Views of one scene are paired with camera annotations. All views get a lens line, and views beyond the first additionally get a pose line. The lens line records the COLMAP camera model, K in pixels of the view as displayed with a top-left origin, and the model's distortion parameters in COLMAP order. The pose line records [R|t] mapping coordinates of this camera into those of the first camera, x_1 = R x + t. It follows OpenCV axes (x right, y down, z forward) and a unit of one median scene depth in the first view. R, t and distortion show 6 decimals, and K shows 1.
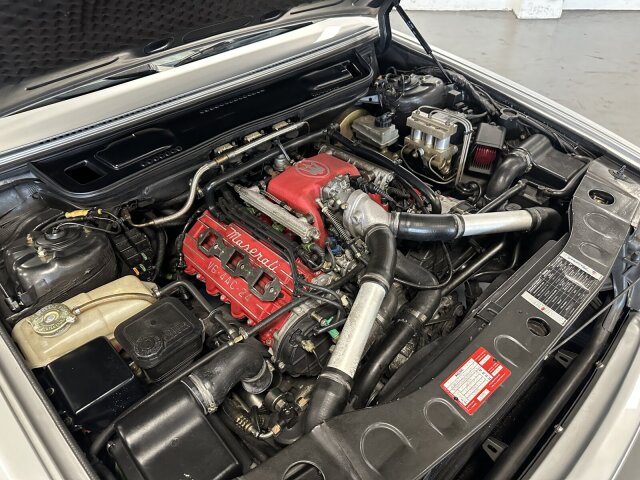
lens RADIAL K [[465.9, 0, 320.0], [0, 465.9, 240.0], [0, 0, 1]] dist [0.023960, 0.002723]
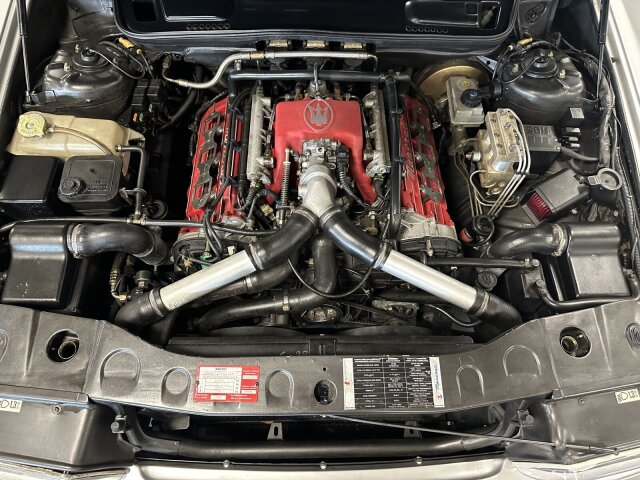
lens RADIAL K [[457.3, 0, 320.0], [0, 457.3, 240.0], [0, 0, 1]] dist [0.137048, -0.245782]
pose [[0.737853, 0.609467, -0.290039, 0.463107], [-0.467866, 0.771555, 0.431051, -0.408985], [0.486492, -0.182353, 0.854443, 0.181249]]
